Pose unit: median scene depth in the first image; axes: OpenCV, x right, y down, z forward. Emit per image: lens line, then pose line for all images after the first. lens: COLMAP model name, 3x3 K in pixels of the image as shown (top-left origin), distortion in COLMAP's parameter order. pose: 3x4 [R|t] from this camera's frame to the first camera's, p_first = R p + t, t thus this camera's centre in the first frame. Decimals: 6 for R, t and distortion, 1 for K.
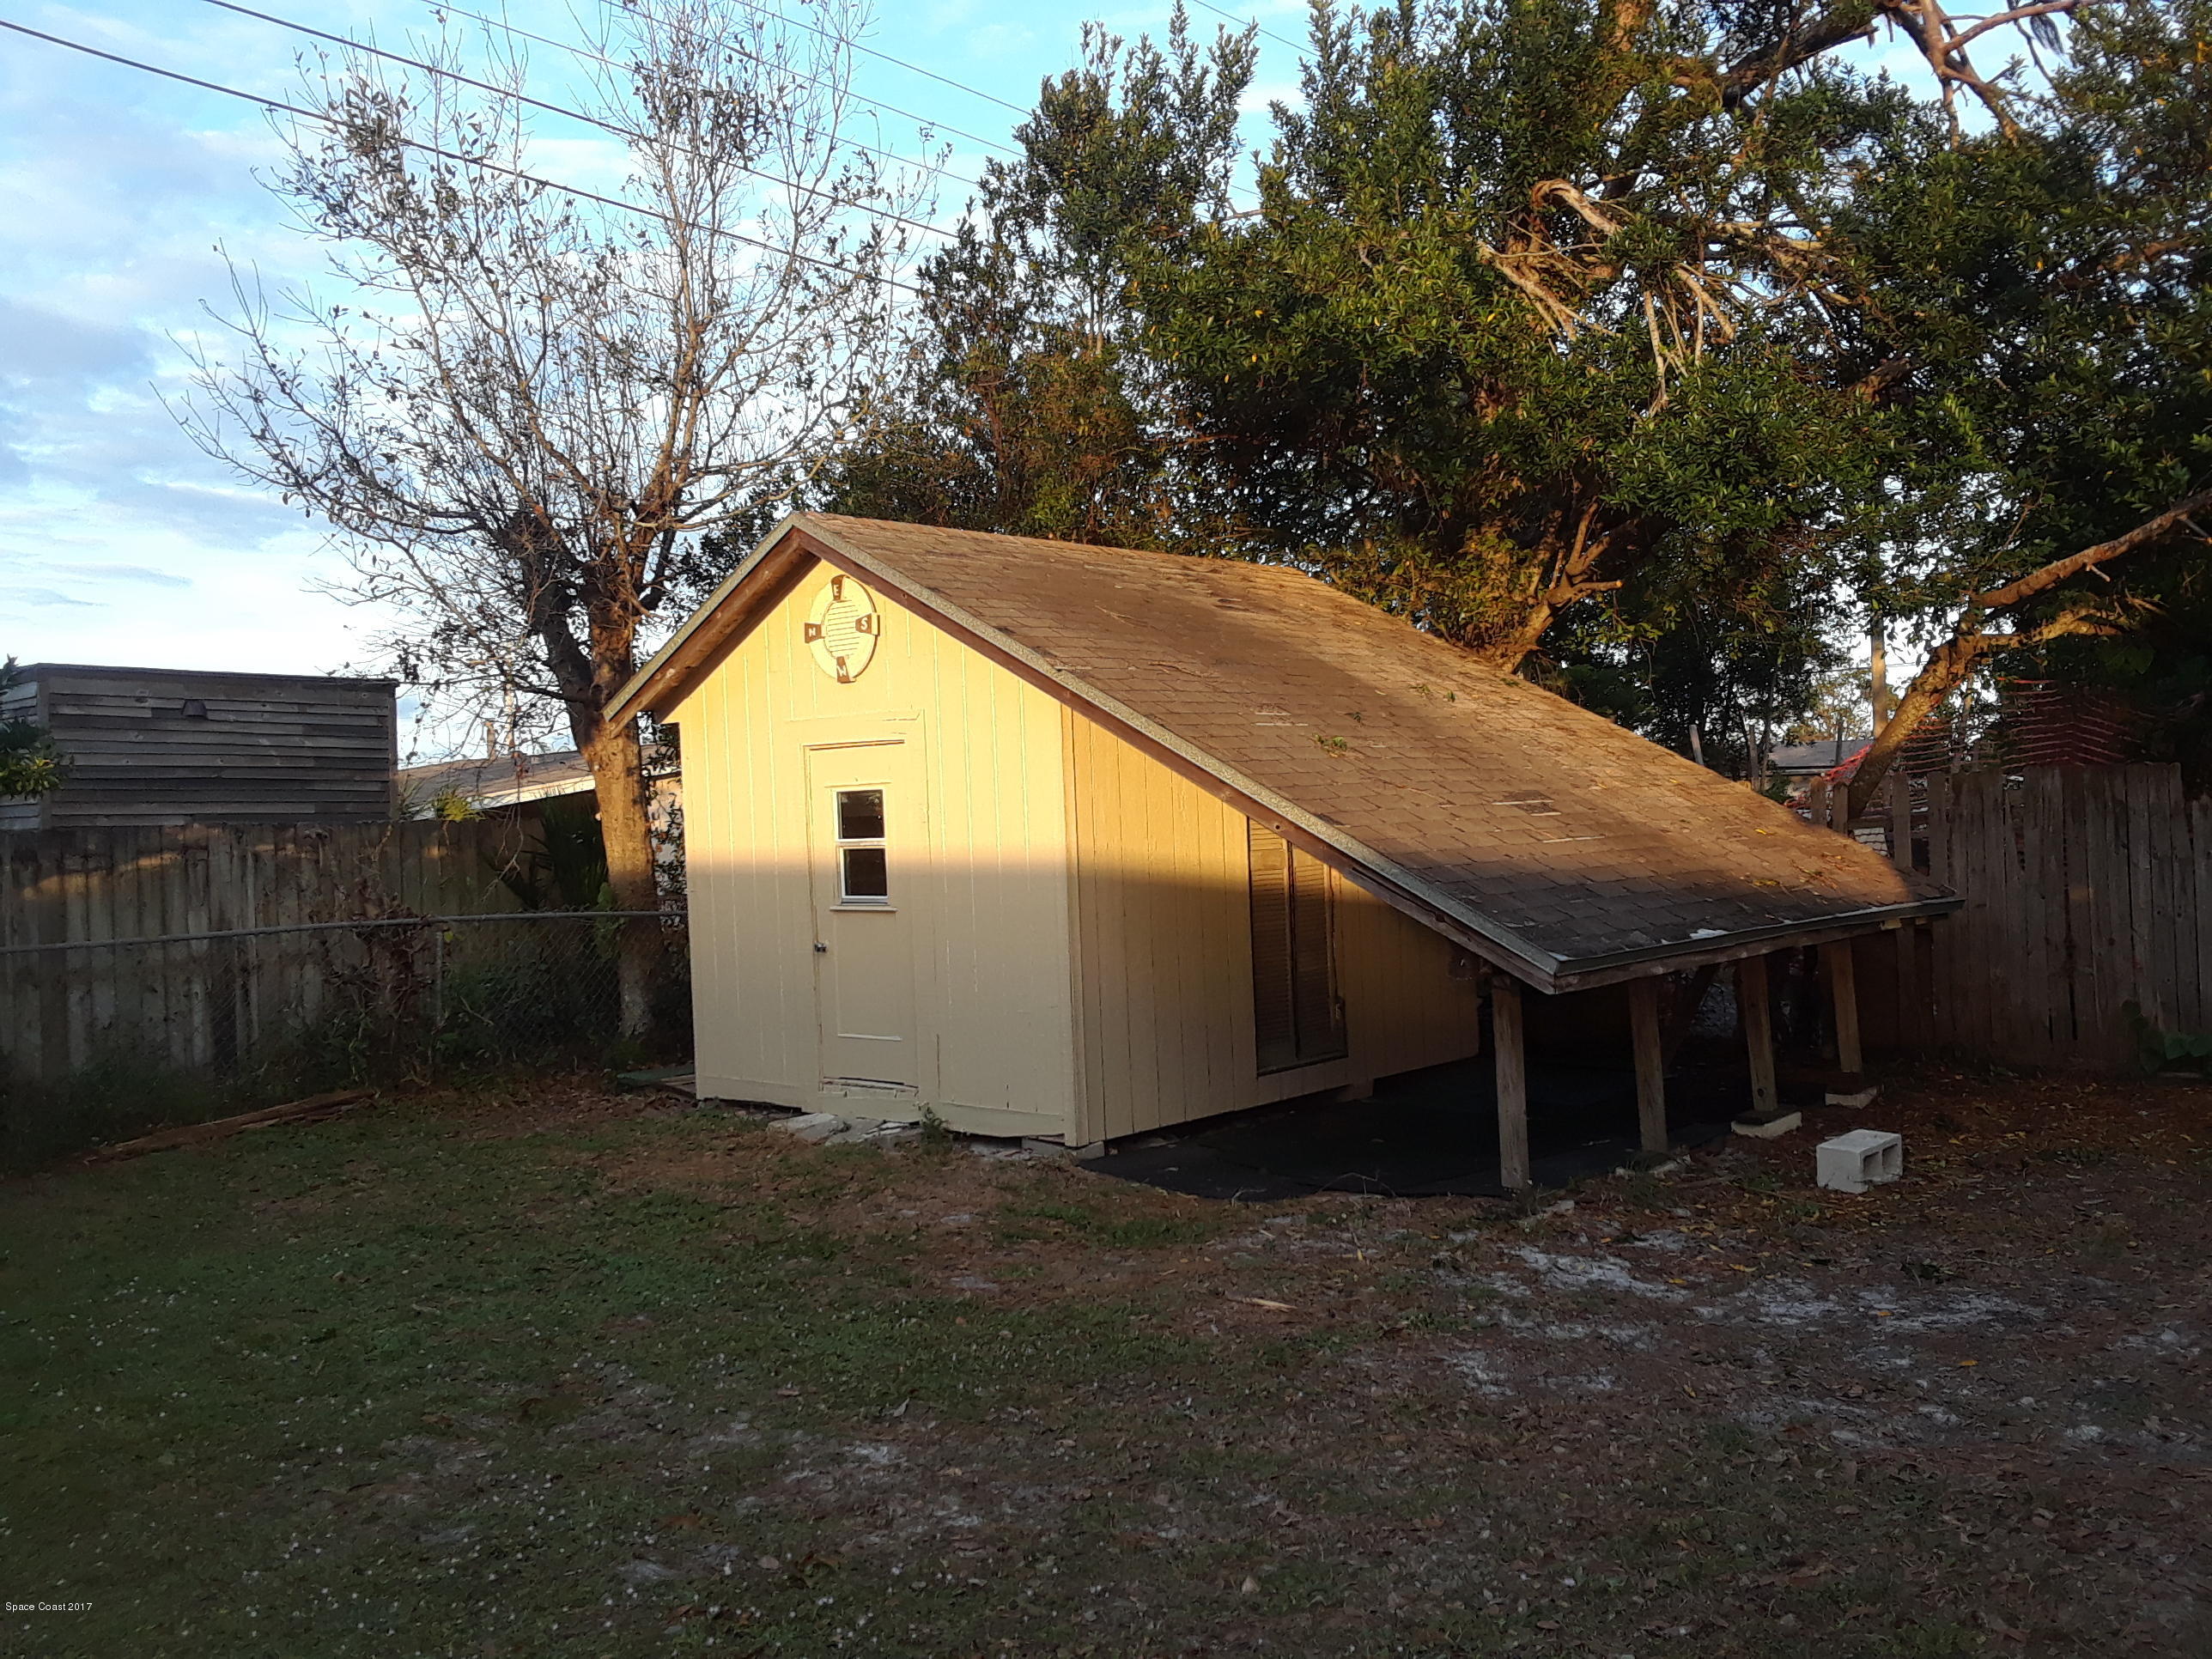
lens RADIAL K [[1928.5, 0, 1123.8], [0, 1928.5, 796.2], [0, 0, 1]] dist [0.069835, -0.109621]
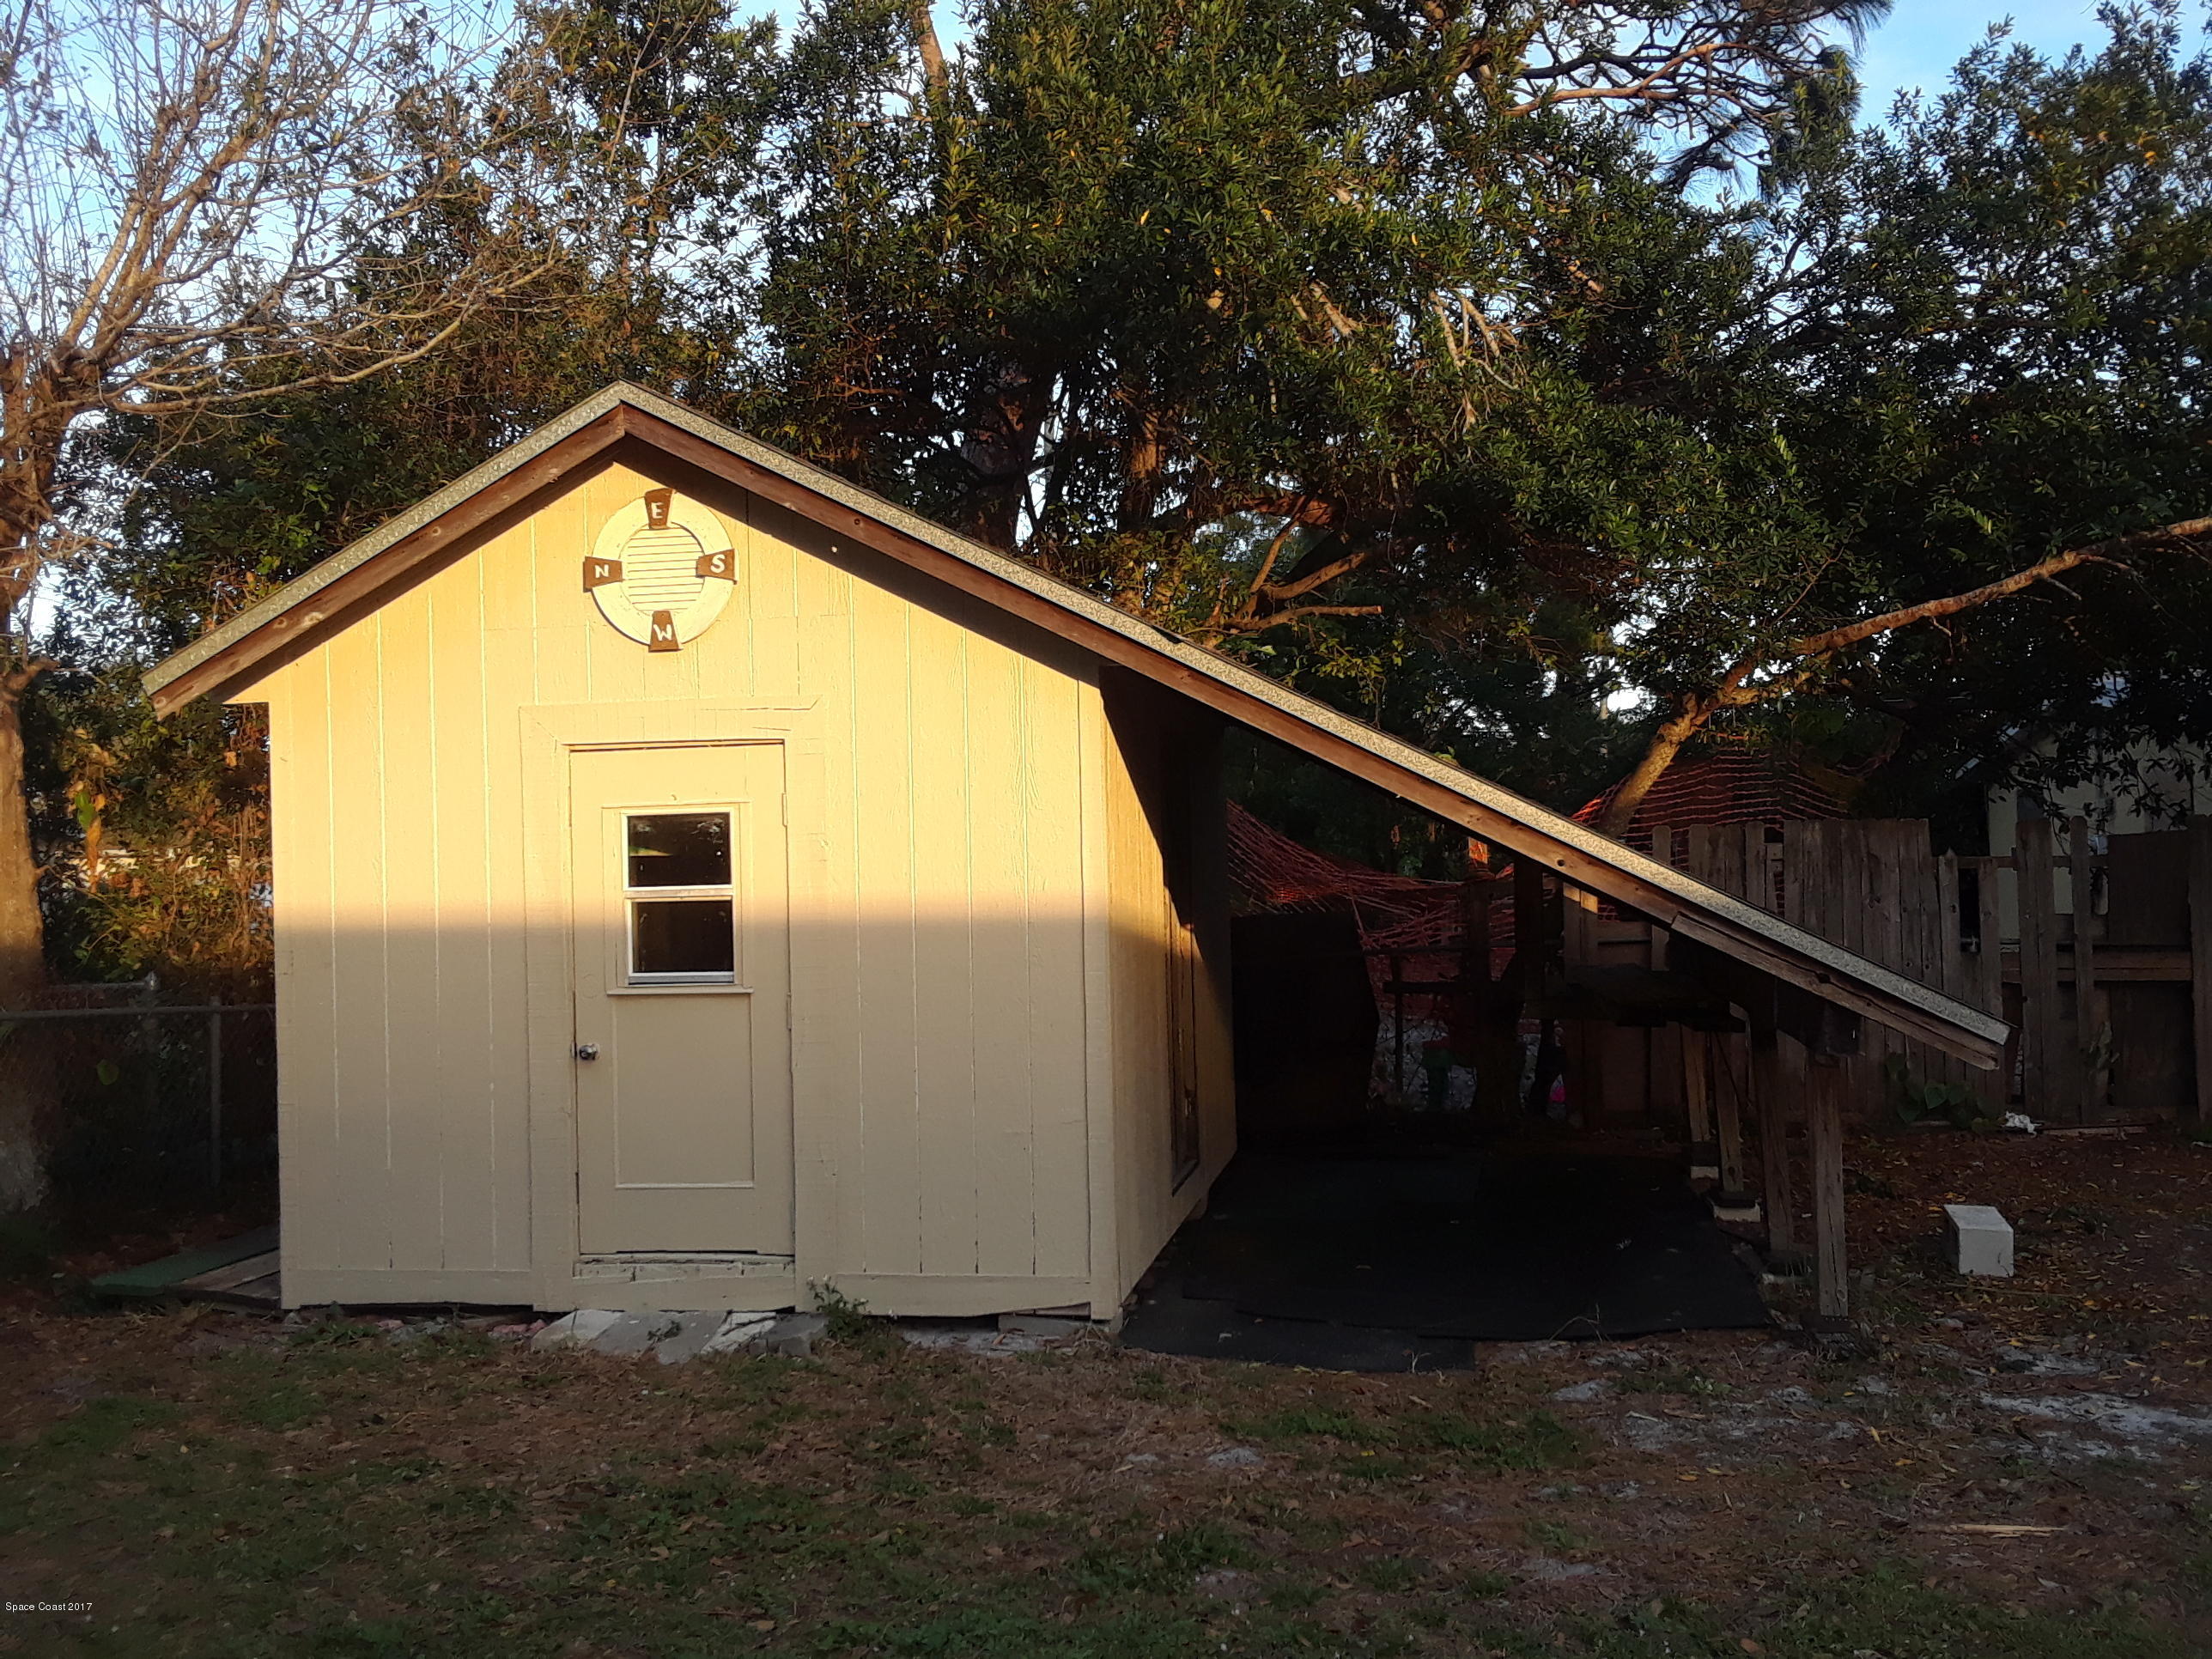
lens RADIAL K [[1928.5, 0, 1123.8], [0, 1928.5, 796.2], [0, 0, 1]] dist [0.069835, -0.109621]
pose [[0.844859, 0.030123, 0.534140, -0.364474], [-0.008035, 0.999015, -0.043630, 0.018985], [-0.534928, 0.032569, 0.844270, 0.354244]]
